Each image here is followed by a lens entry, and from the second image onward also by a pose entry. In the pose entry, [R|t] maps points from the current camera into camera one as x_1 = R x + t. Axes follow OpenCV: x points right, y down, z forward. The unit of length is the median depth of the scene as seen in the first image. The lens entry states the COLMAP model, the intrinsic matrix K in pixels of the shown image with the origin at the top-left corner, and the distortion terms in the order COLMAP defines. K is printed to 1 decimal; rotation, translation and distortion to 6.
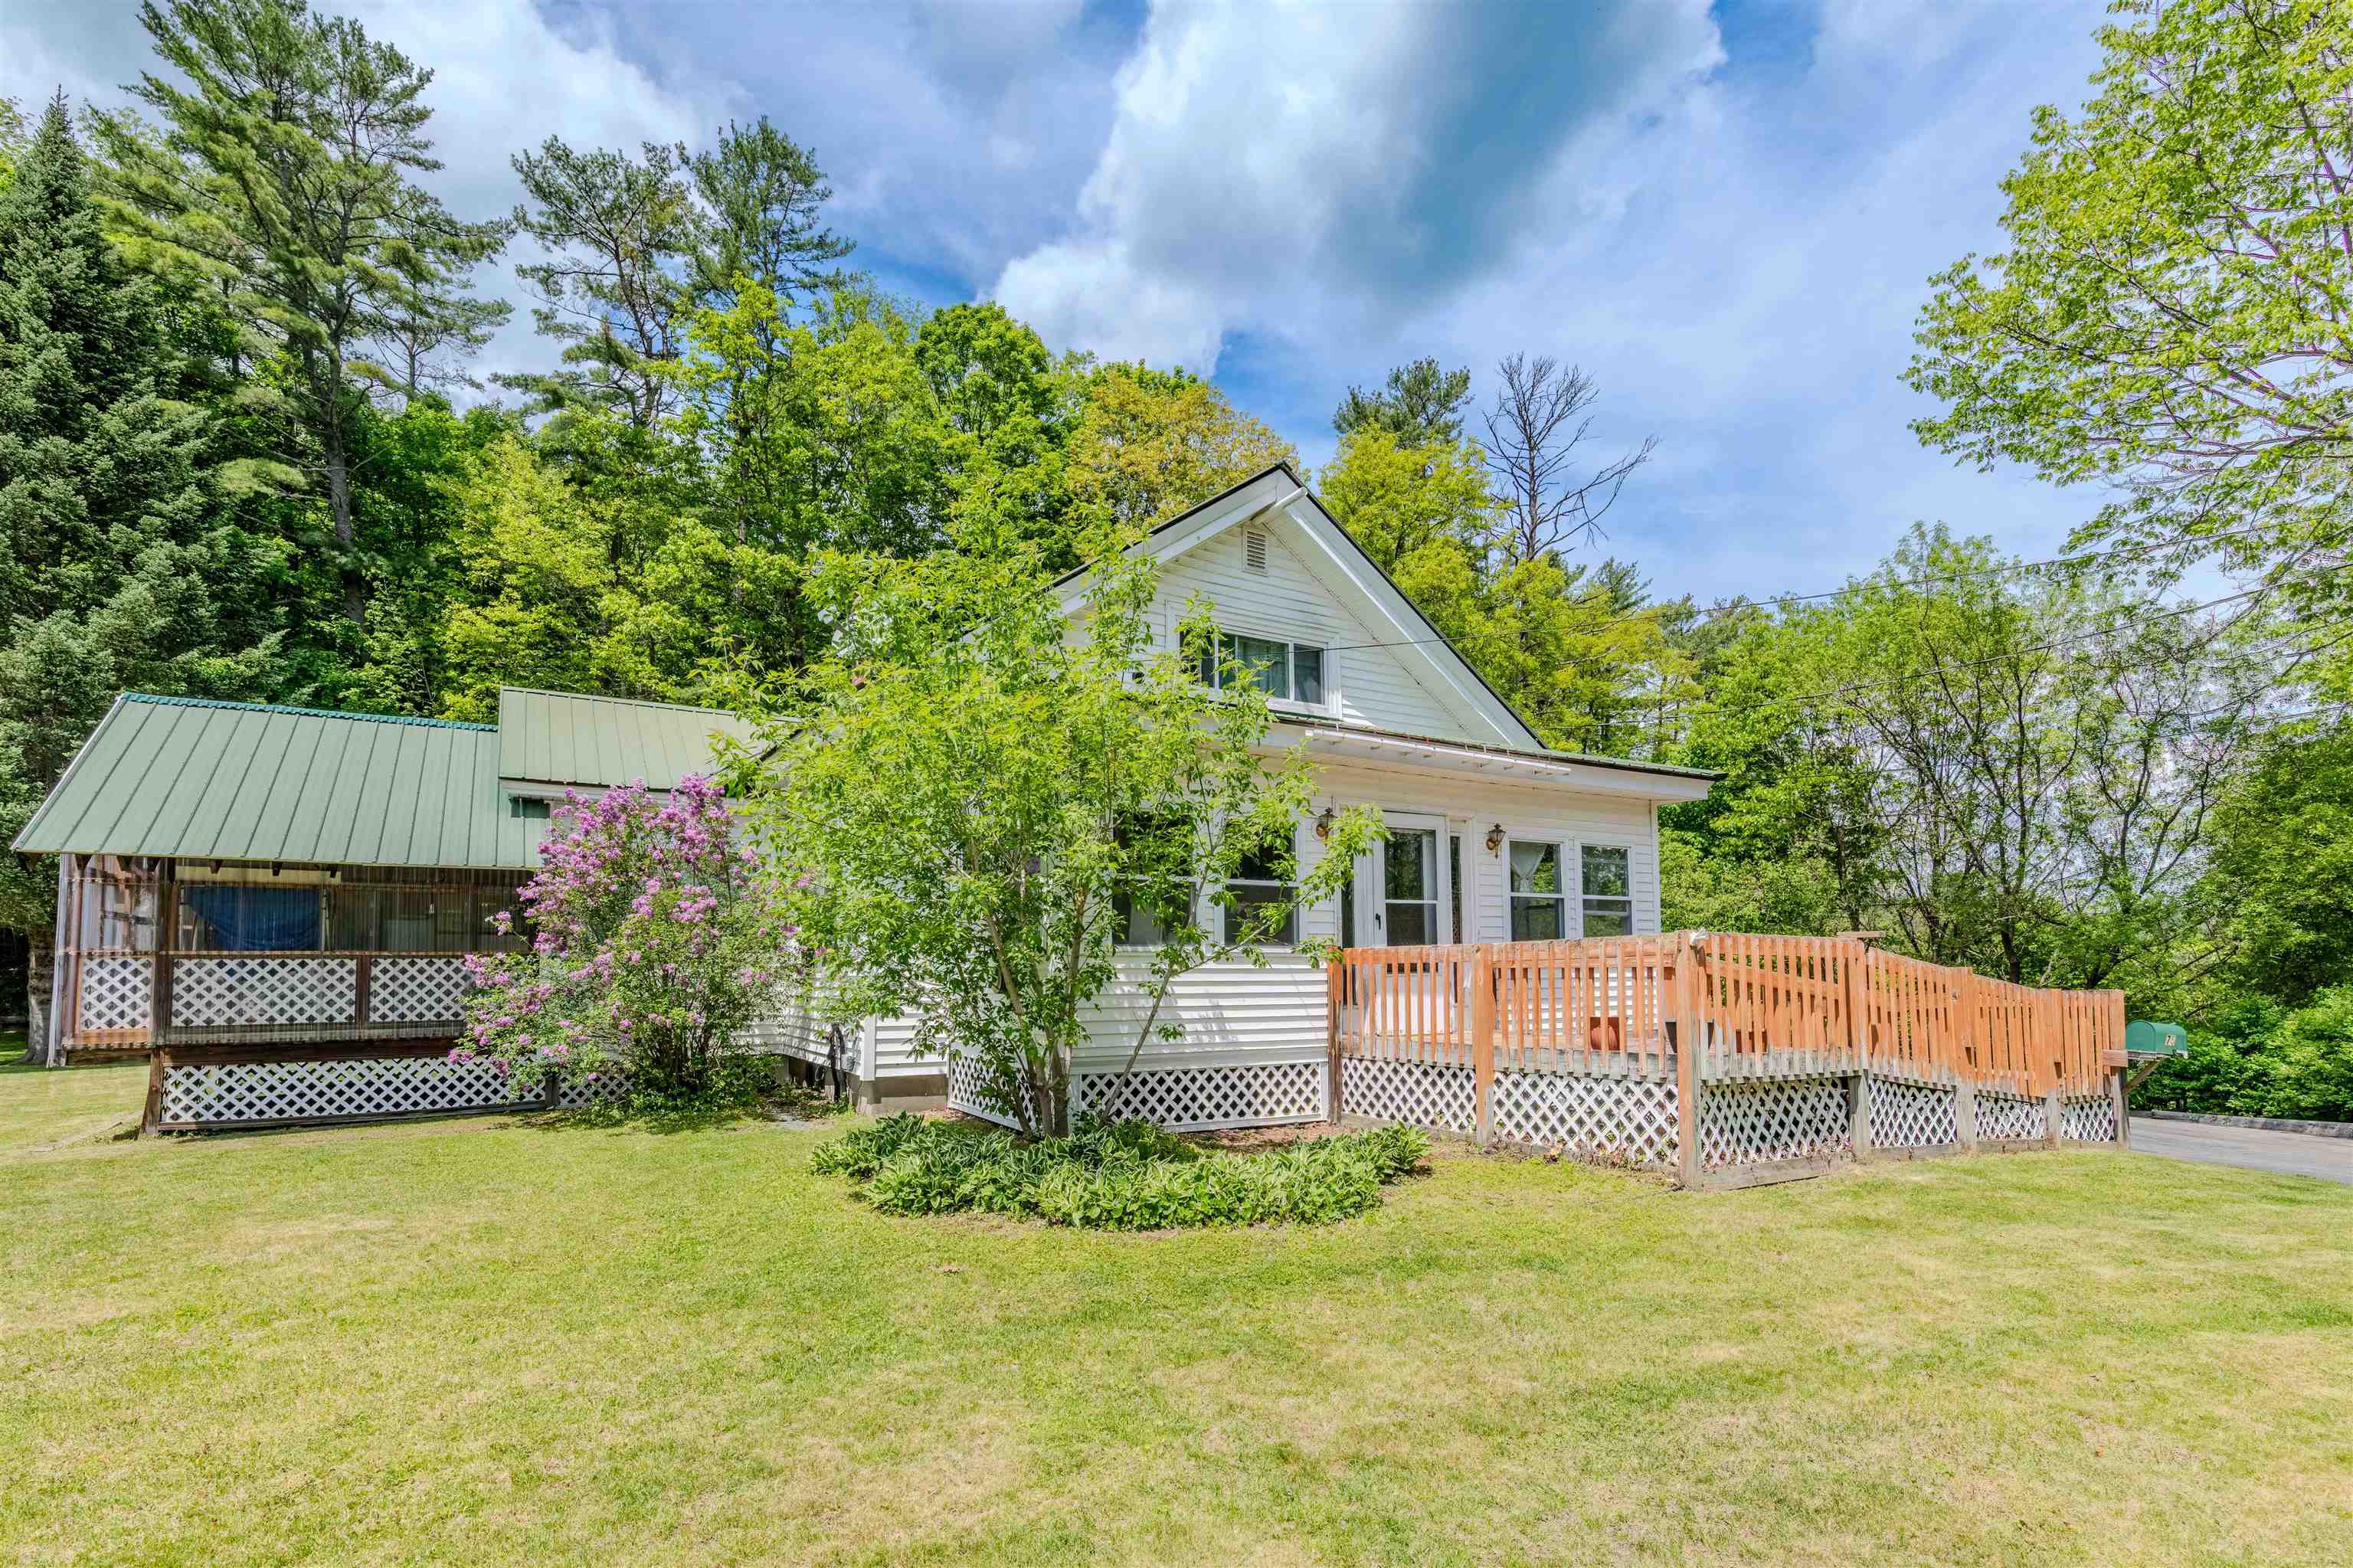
lens RADIAL K [[1081.9, 0, 1173.1], [0, 1081.9, 875.2], [0, 0, 1]] dist [0.008747, 0.000215]
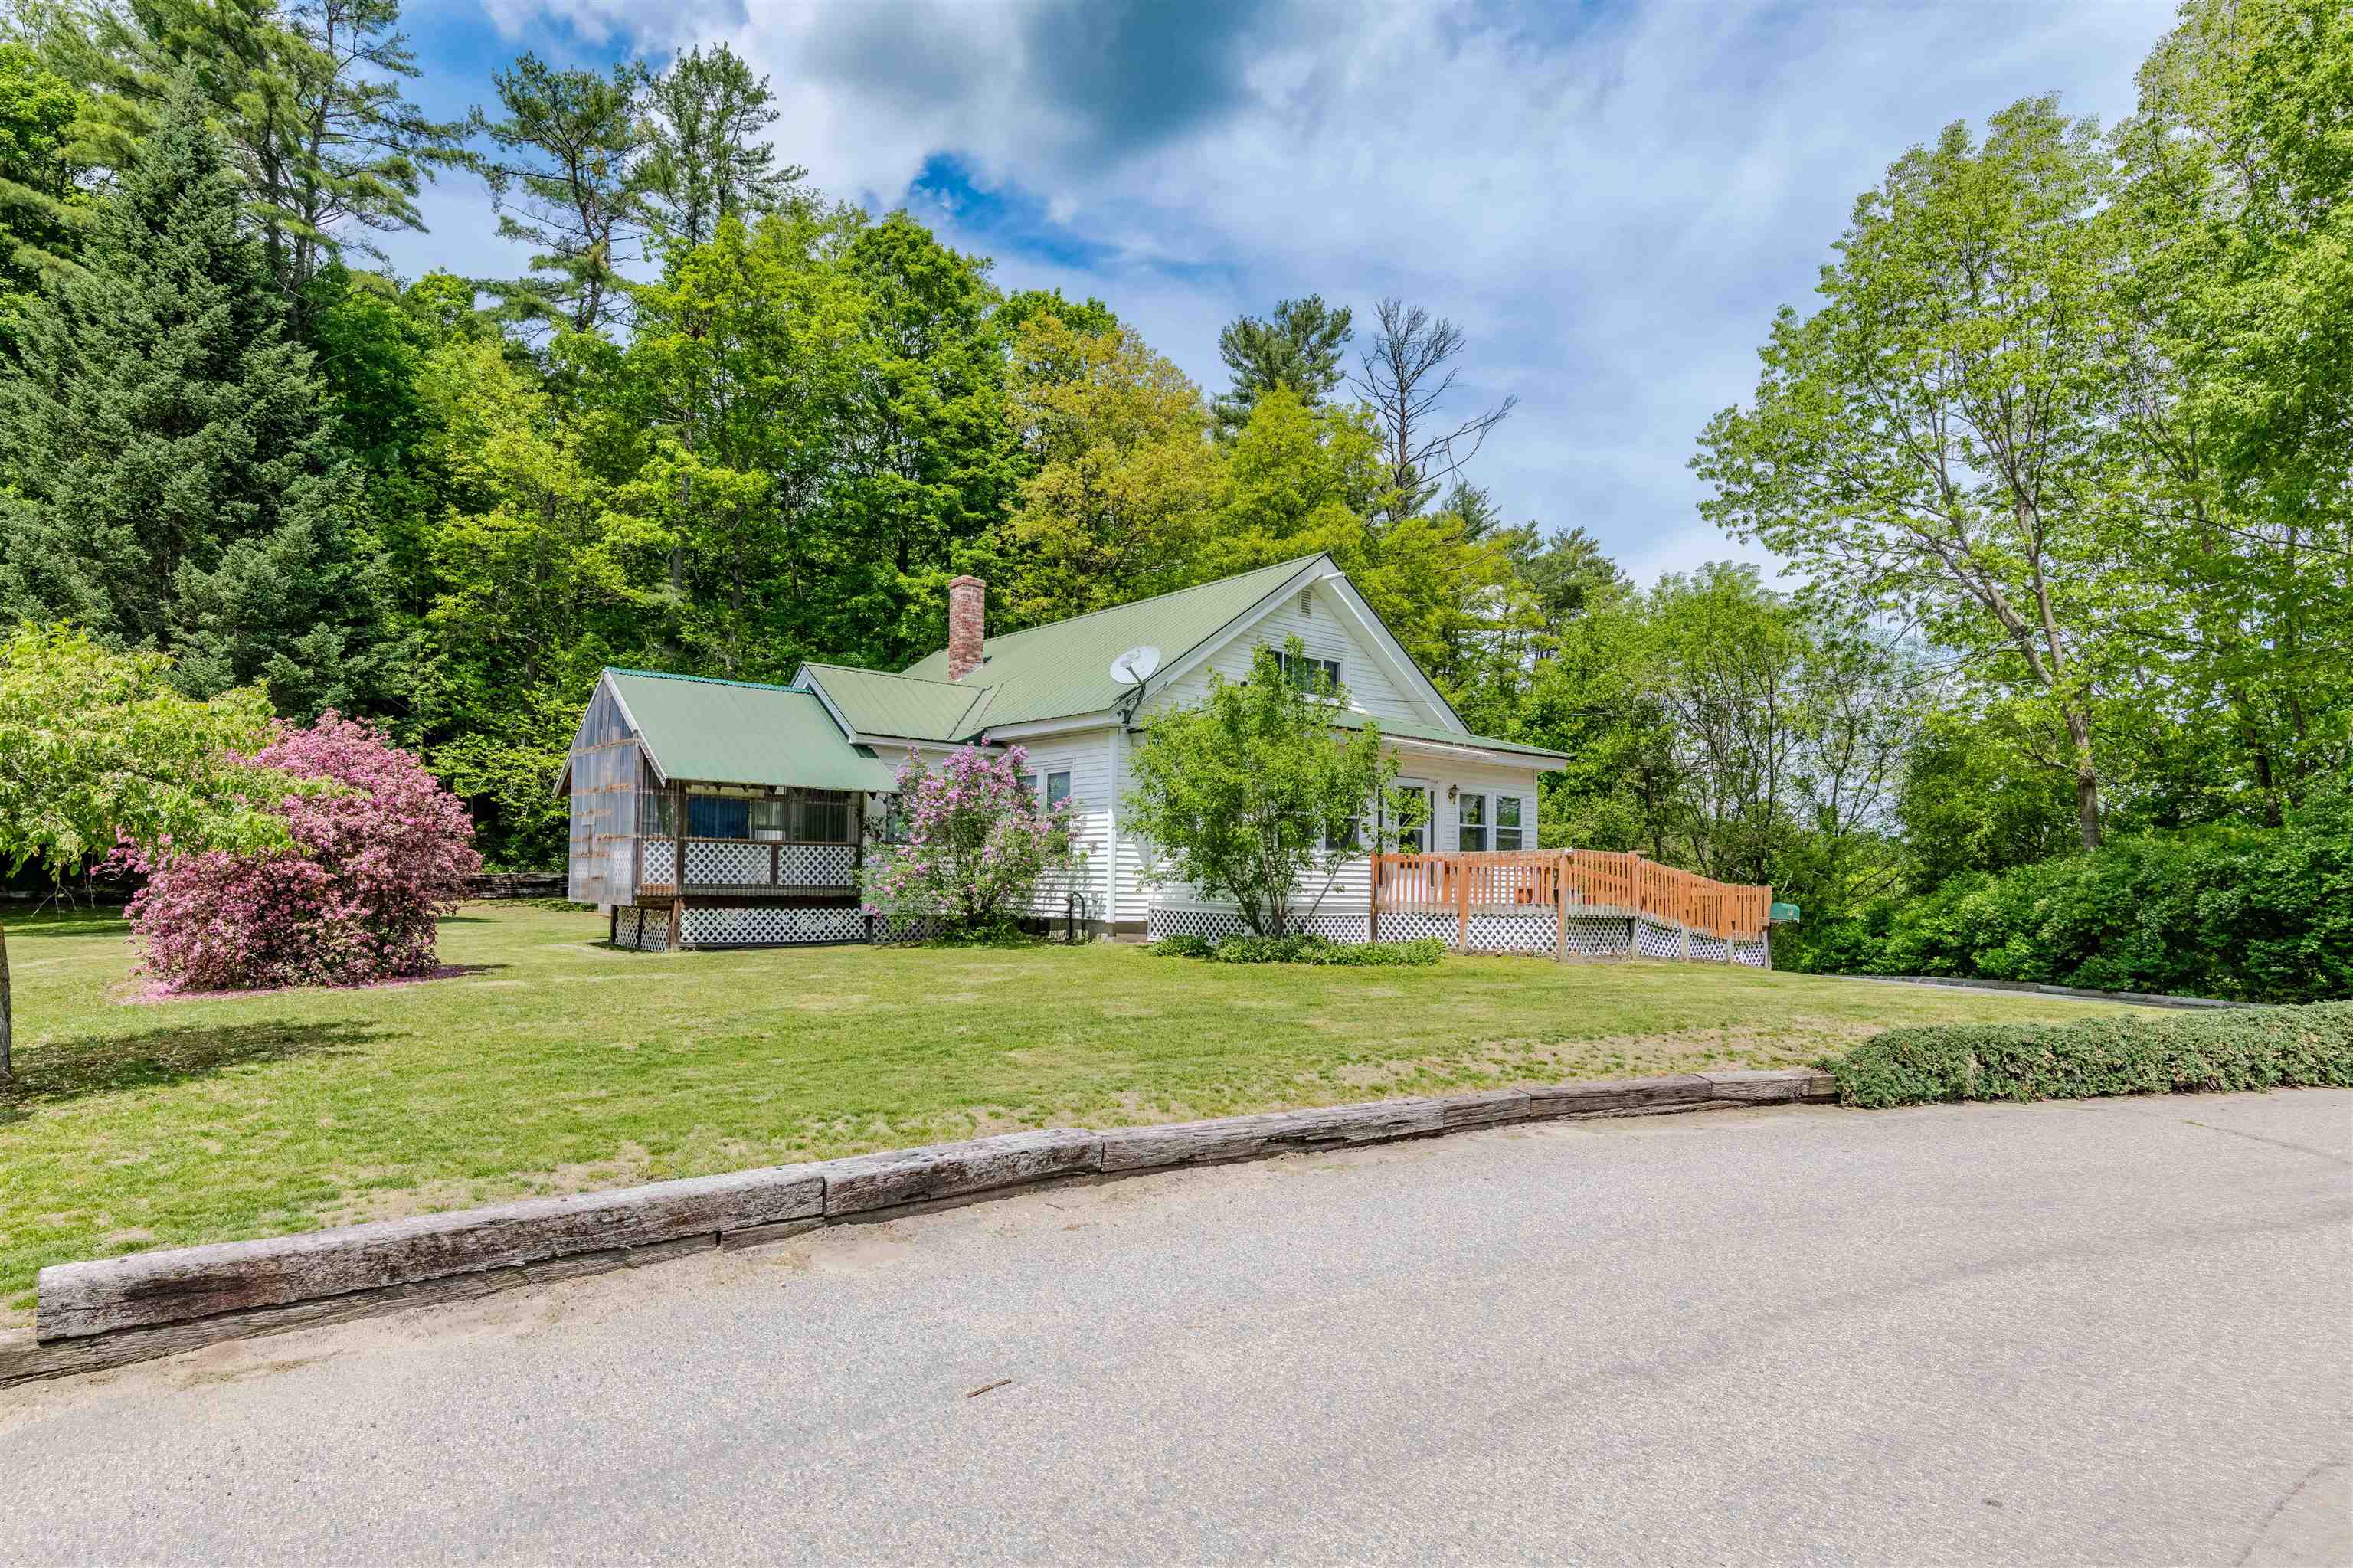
lens RADIAL K [[1204.0, 0, 1172.5], [0, 1204.0, 783.6], [0, 0, 1]] dist [0.004642, 0.000791]
pose [[0.985863, 0.033812, 0.164108, -0.228794], [-0.035081, 0.999373, 0.004838, -0.020496], [-0.163842, -0.010527, 0.986430, -0.409989]]
